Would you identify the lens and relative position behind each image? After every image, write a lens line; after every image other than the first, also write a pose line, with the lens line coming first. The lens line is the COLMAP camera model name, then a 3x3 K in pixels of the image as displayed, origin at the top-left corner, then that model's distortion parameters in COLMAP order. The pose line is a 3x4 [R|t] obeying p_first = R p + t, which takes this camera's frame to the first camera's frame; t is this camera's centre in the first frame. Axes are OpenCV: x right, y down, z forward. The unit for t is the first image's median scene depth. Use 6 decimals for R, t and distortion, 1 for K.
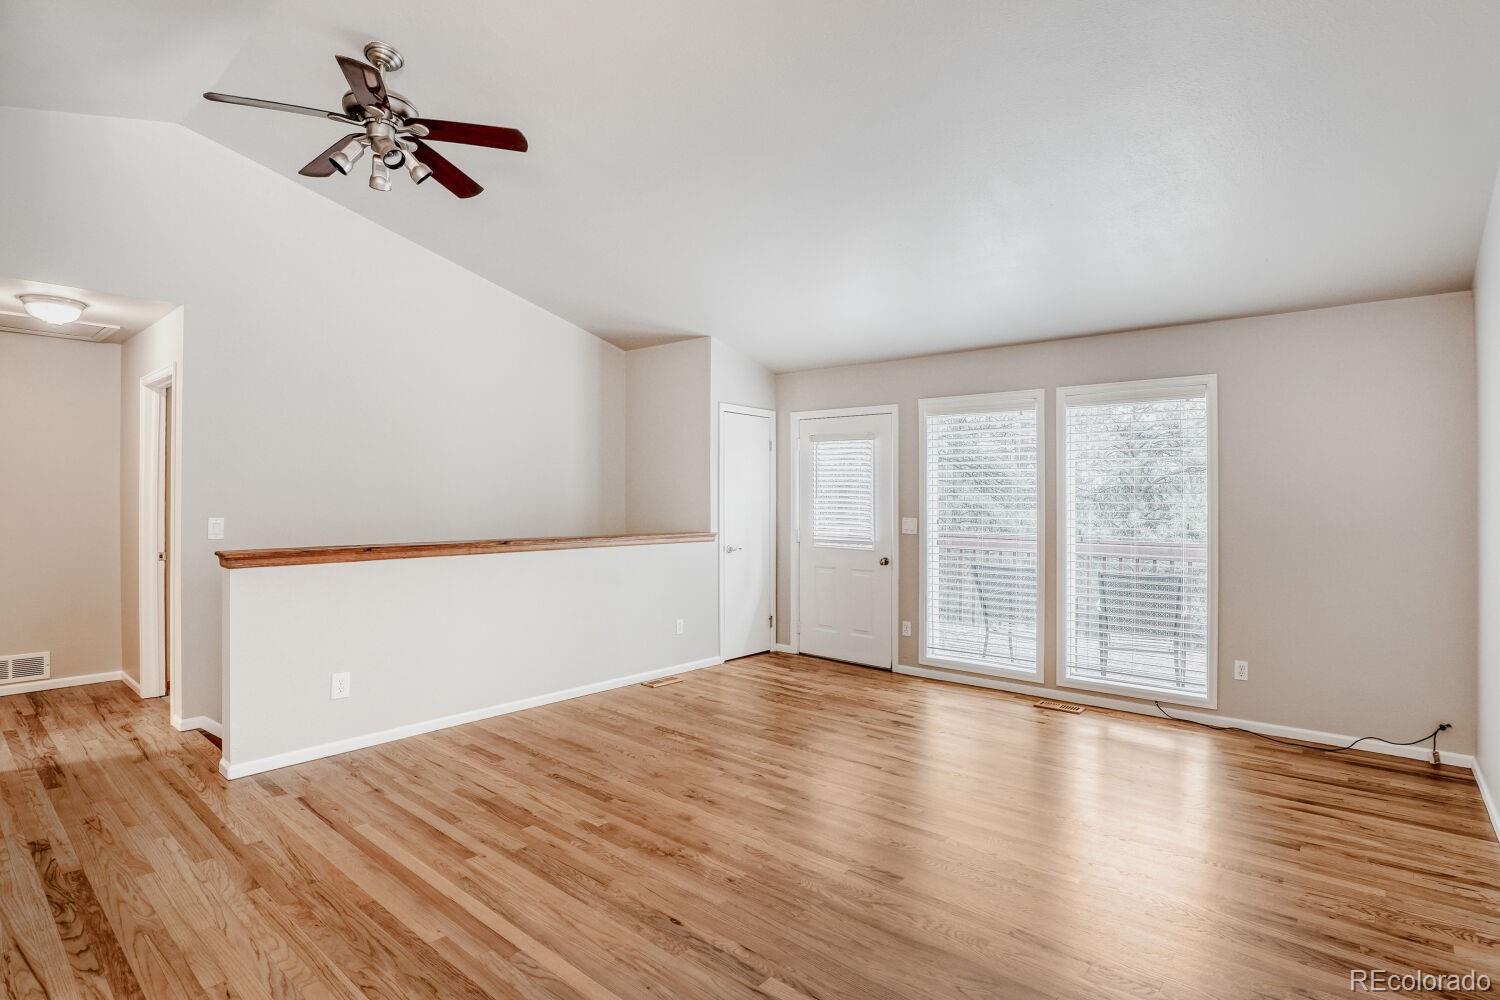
lens RADIAL K [[740.4, 0, 739.4], [0, 740.4, 495.9], [0, 0, 1]] dist [-0.020696, -0.000843]
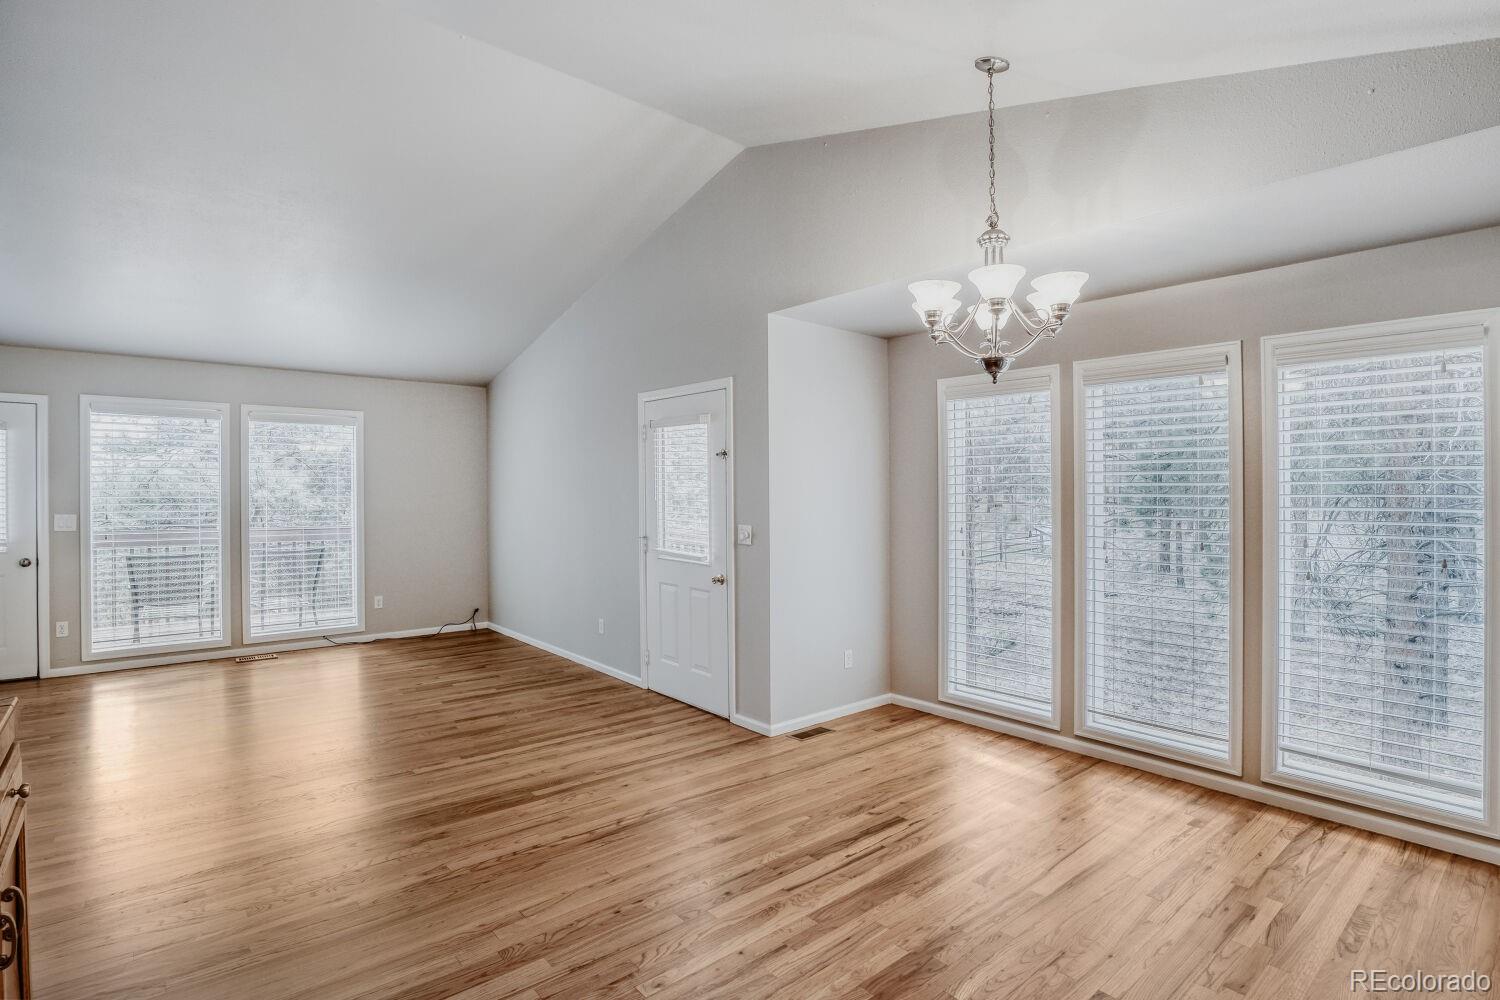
lens RADIAL K [[740.4, 0, 766.2], [0, 740.4, 494.2], [0, 0, 1]] dist [-0.020696, -0.000843]
pose [[0.137960, -0.011019, 0.990377, -0.697990], [-0.008809, 0.999885, 0.012352, -0.019807], [-0.990399, -0.010428, 0.137847, -0.038757]]
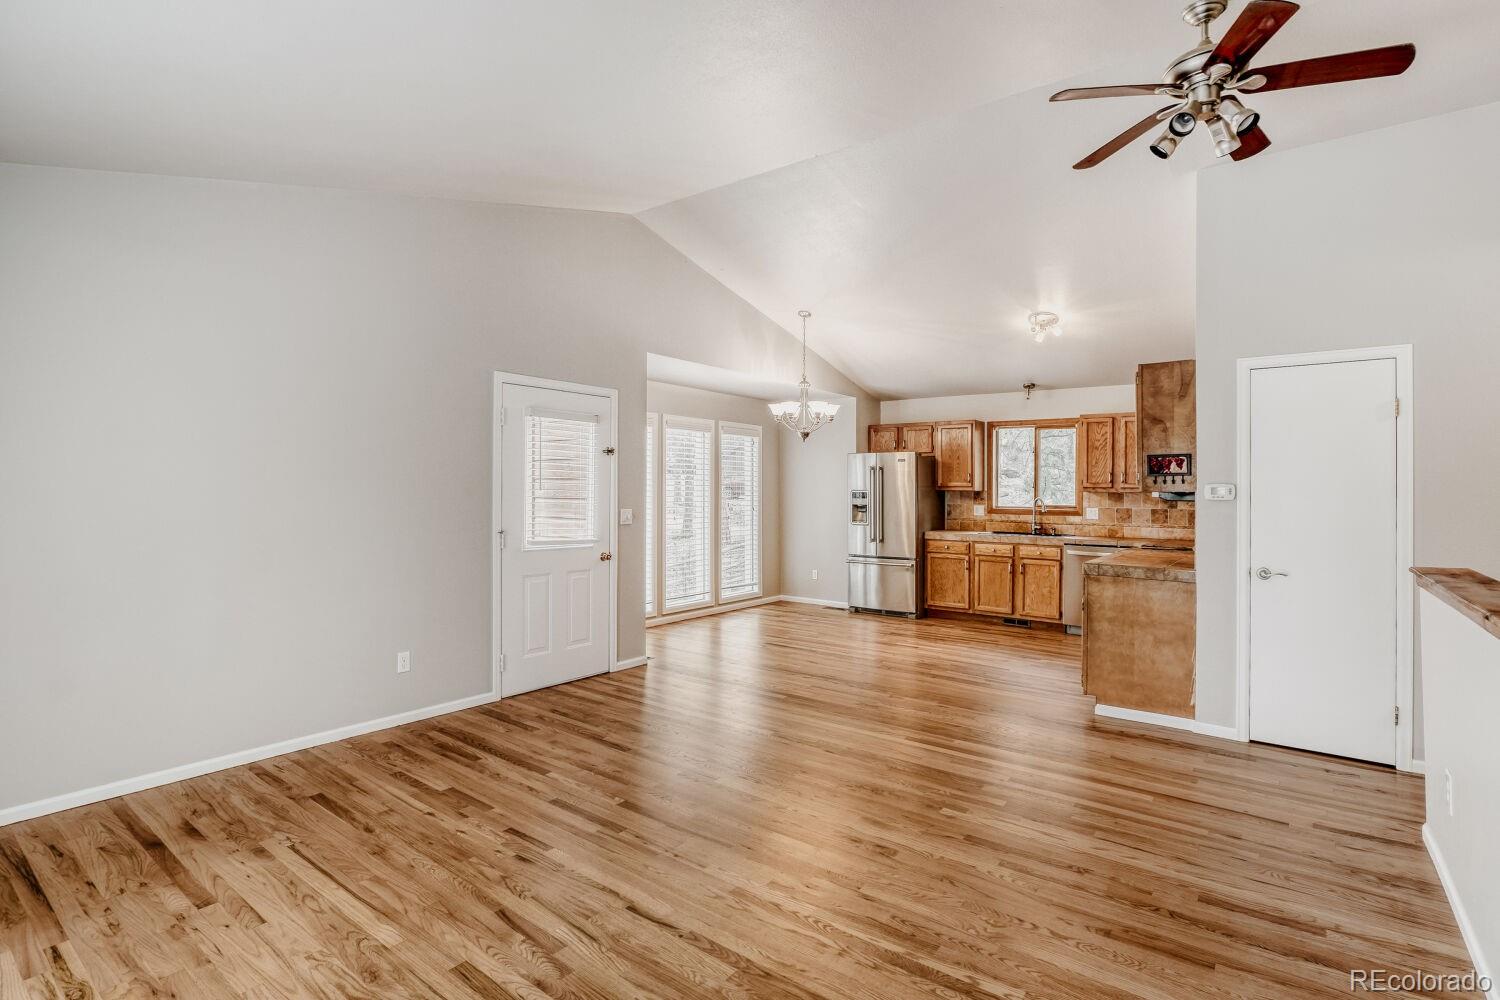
lens RADIAL K [[740.4, 0, 731.1], [0, 740.4, 493.1], [0, 0, 1]] dist [-0.020696, -0.000843]
pose [[-0.998981, -0.014160, -0.042842, 0.104508], [-0.014142, 0.999900, -0.000736, 0.001940], [0.042848, -0.000129, -0.999082, 1.304166]]
